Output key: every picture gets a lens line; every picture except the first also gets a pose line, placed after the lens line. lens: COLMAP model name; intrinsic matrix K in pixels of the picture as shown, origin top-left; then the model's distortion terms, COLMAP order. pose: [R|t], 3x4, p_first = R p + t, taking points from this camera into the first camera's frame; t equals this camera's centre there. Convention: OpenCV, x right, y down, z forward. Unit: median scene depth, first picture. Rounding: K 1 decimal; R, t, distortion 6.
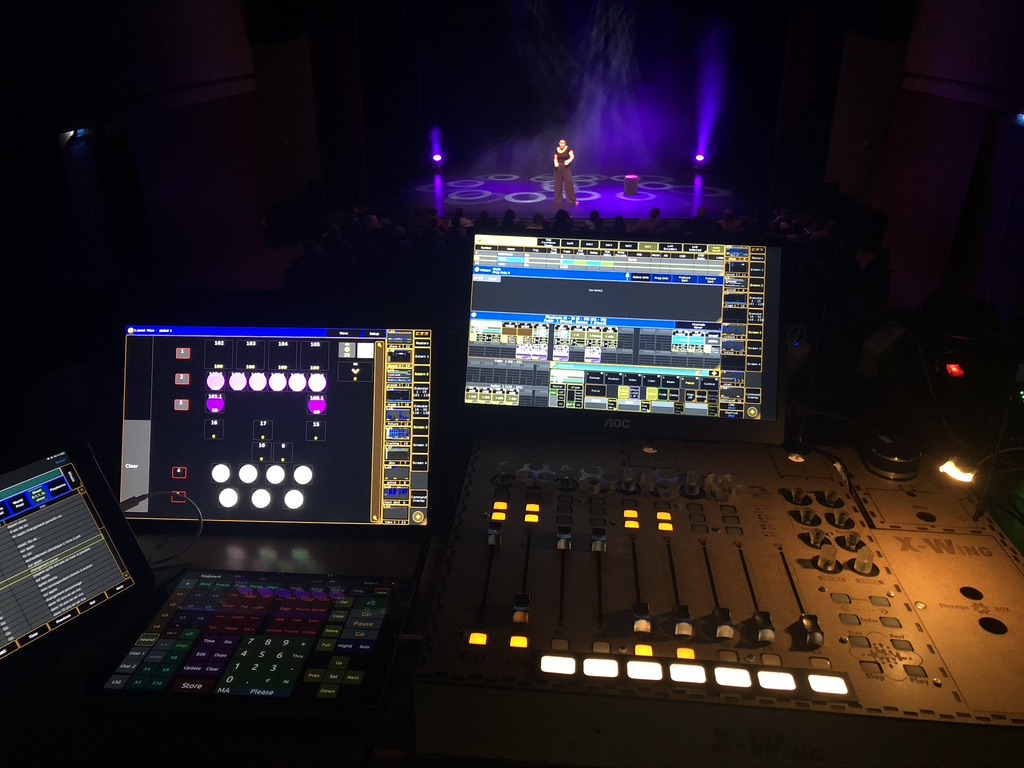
lens RADIAL K [[802.7, 0, 516.2], [0, 802.7, 371.4], [0, 0, 1]] dist [0.065647, -0.076032]
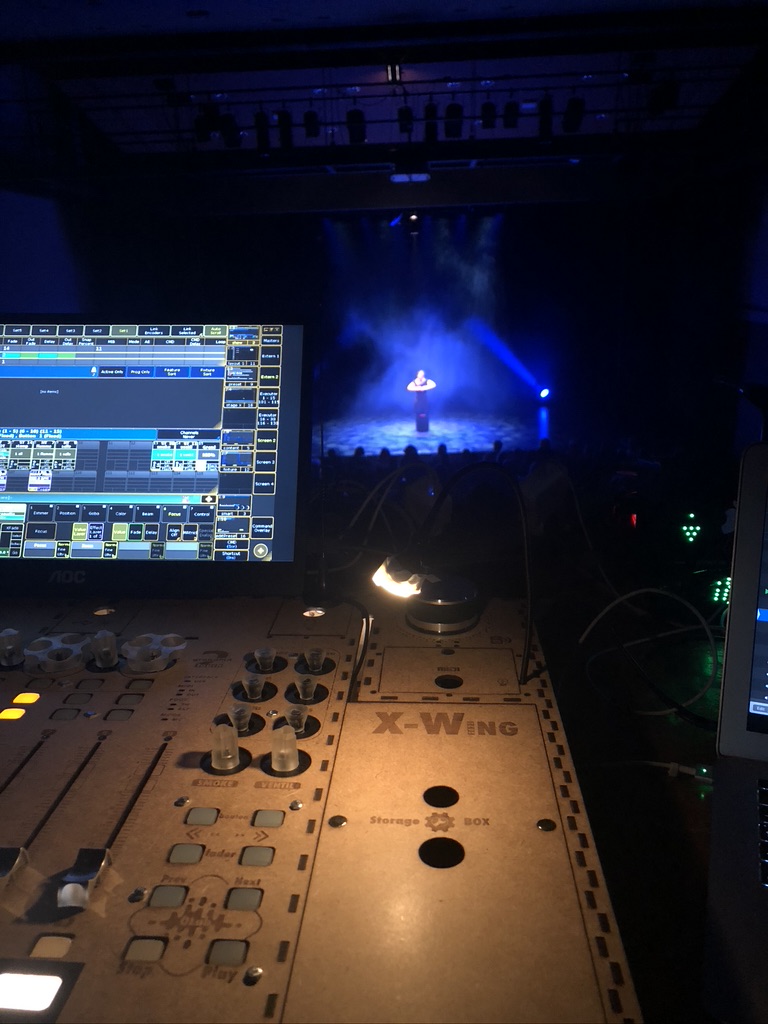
lens RADIAL K [[802.7, 0, 398.3], [0, 802.7, 516.1], [0, 0, 1]] dist [0.065647, -0.076032]
pose [[0.999160, -0.036923, 0.017773, 0.397447], [0.038791, 0.992039, -0.119805, 0.107329], [-0.013208, 0.120394, 0.992638, 0.305064]]
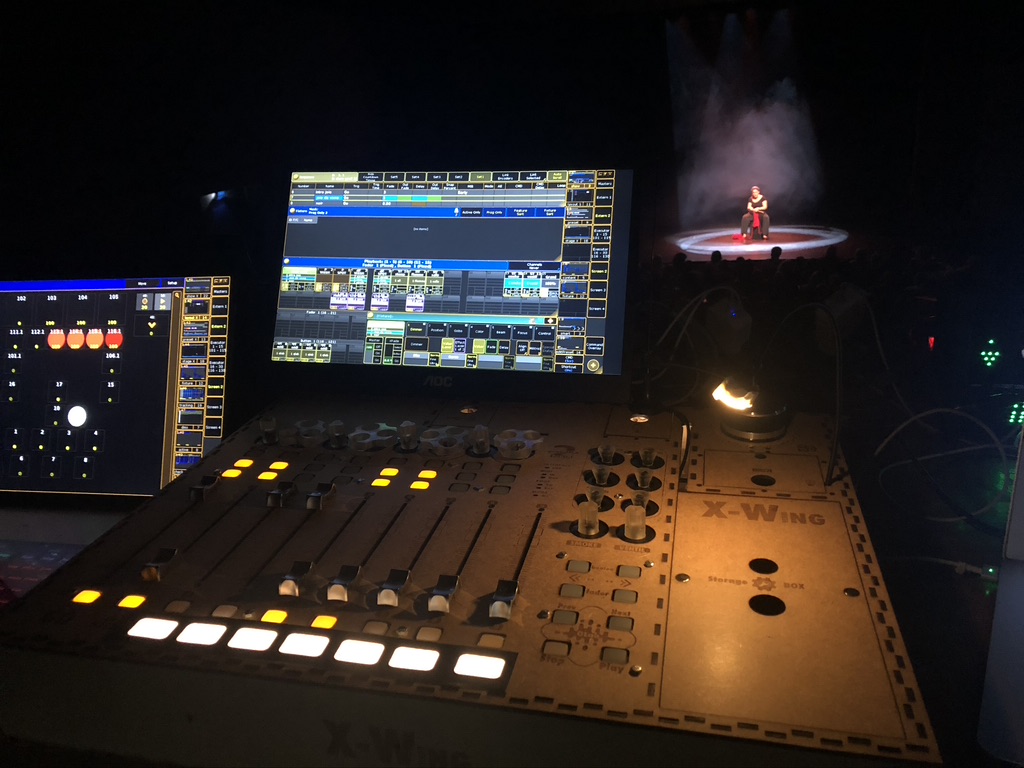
lens RADIAL K [[802.7, 0, 528.7], [0, 802.7, 377.7], [0, 0, 1]] dist [0.065647, -0.076032]
pose [[0.988749, -0.007825, -0.149380, 0.347448], [-0.000491, 0.998456, -0.055554, 0.107918], [0.149584, 0.055002, 0.987218, 0.177037]]
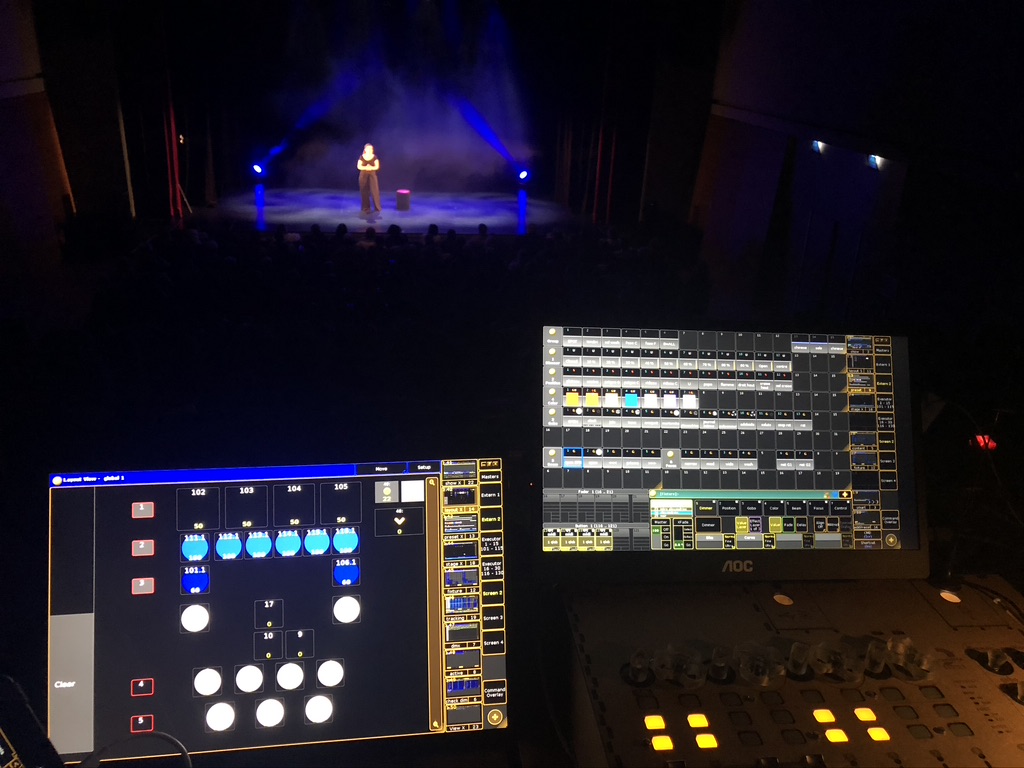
lens RADIAL K [[802.7, 0, 501.5], [0, 802.7, 370.1], [0, 0, 1]] dist [0.065647, -0.076032]
pose [[0.980348, -0.030875, 0.194845, -0.247207], [0.034131, 0.999328, -0.013374, -0.123362], [-0.194301, 0.019761, 0.980743, 0.266507]]
